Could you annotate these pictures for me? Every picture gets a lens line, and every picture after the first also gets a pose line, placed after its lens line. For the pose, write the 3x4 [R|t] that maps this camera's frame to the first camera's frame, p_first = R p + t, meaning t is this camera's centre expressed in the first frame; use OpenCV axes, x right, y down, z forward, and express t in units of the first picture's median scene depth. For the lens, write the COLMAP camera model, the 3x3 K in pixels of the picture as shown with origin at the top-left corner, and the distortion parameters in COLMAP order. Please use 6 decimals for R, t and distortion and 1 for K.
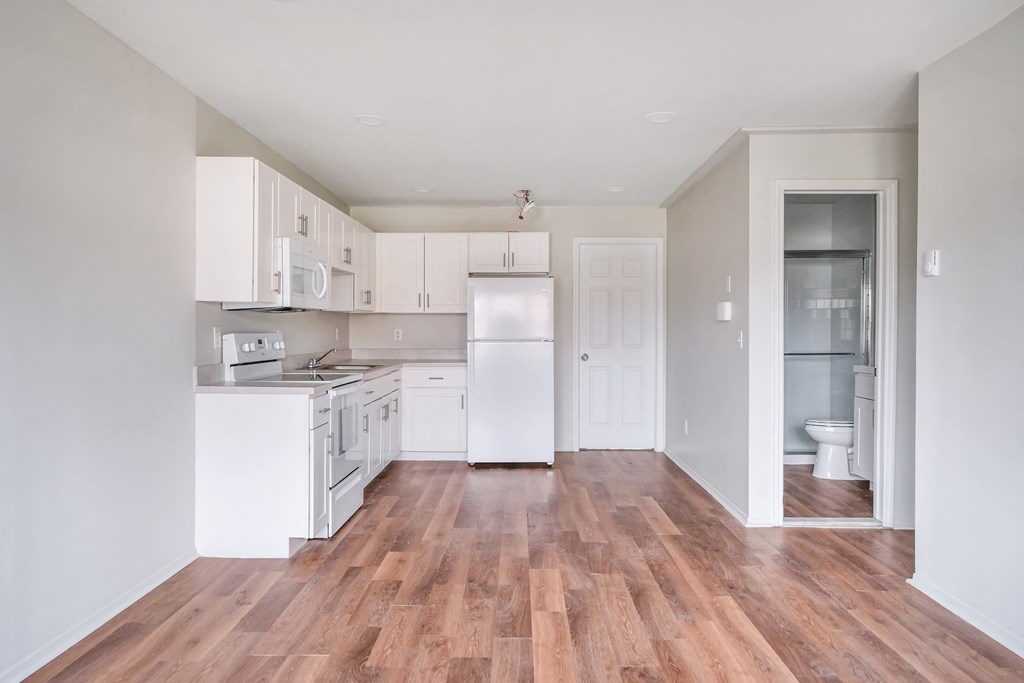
lens RADIAL K [[685.2, 0, 518.8], [0, 685.2, 341.4], [0, 0, 1]] dist [0.004397, -0.000928]
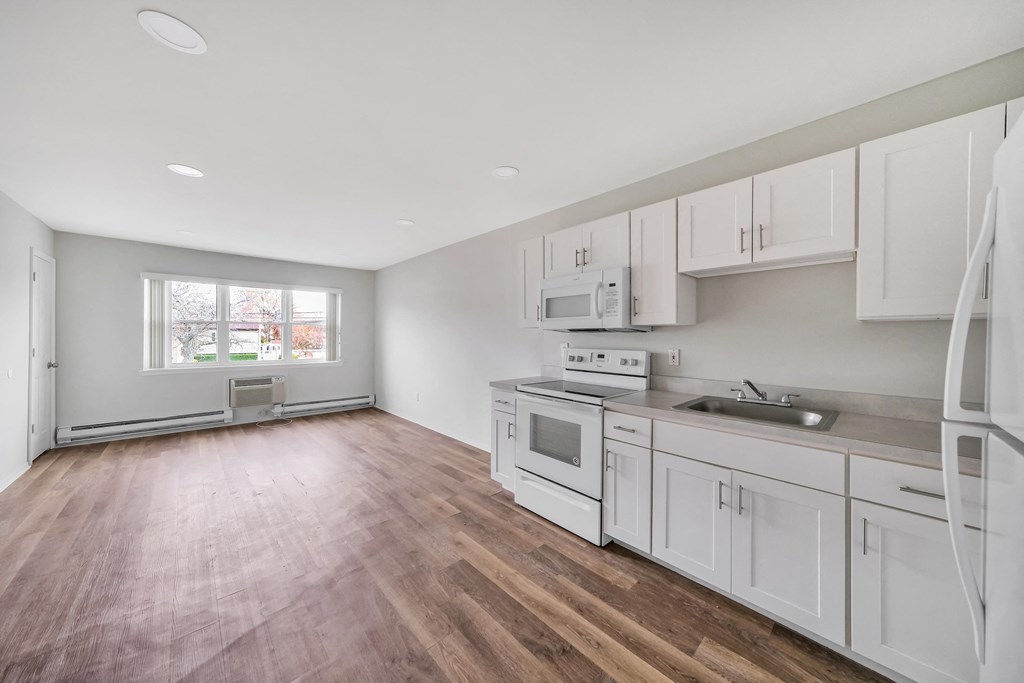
lens RADIAL K [[354.1, 0, 508.3], [0, 354.1, 338.4], [0, 0, 1]] dist [0.002386, 0.002341]
pose [[-0.736548, -0.001781, -0.676382, 0.203603], [-0.018564, 0.999673, 0.017583, -0.045243], [0.676130, 0.025507, -0.736341, 1.491985]]
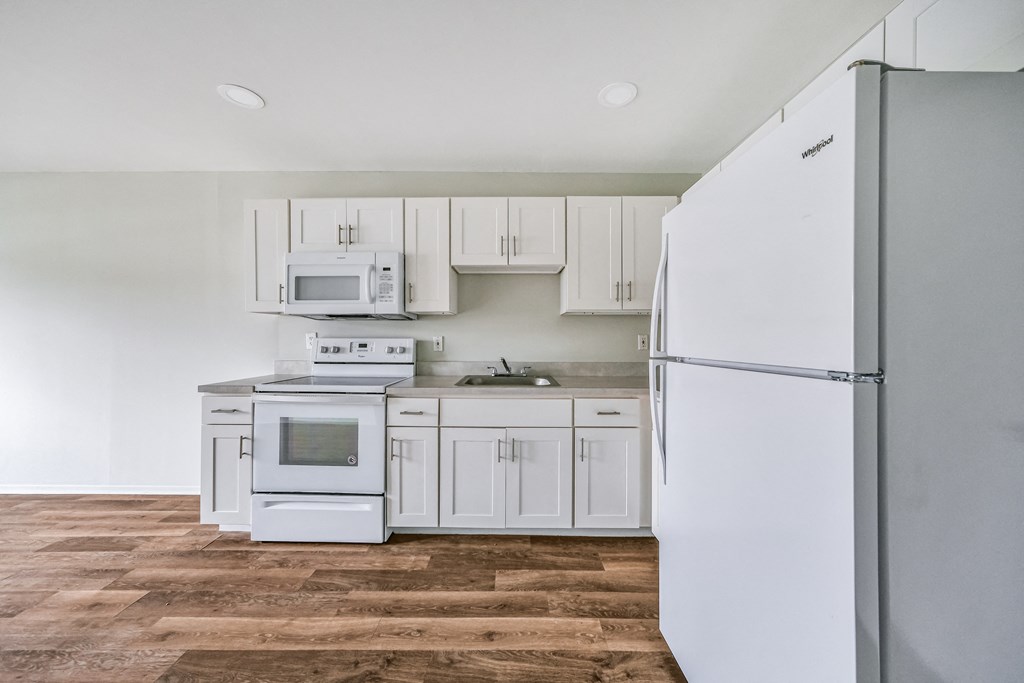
lens RADIAL K [[354.1, 0, 509.9], [0, 354.1, 336.3], [0, 0, 1]] dist [0.002386, 0.002341]
pose [[-0.008837, -0.009624, -0.999915, 0.245206], [-0.023842, 0.999671, -0.009411, -0.017599], [0.999677, 0.023757, -0.009064, 1.375464]]
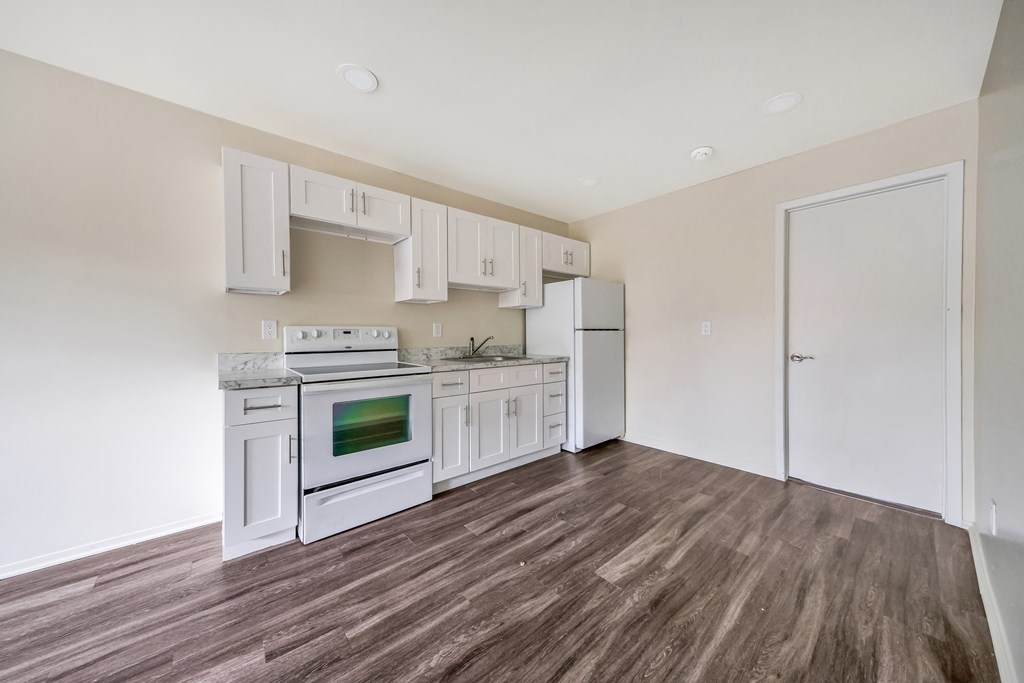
lens RADIAL K [[354.1, 0, 518.0], [0, 354.1, 335.1], [0, 0, 1]] dist [0.002386, 0.002341]
pose [[0.668405, -0.000166, -0.743798, 0.268057], [-0.014006, 0.999820, -0.012810, 0.008732], [0.743666, 0.018979, 0.668282, 0.896450]]
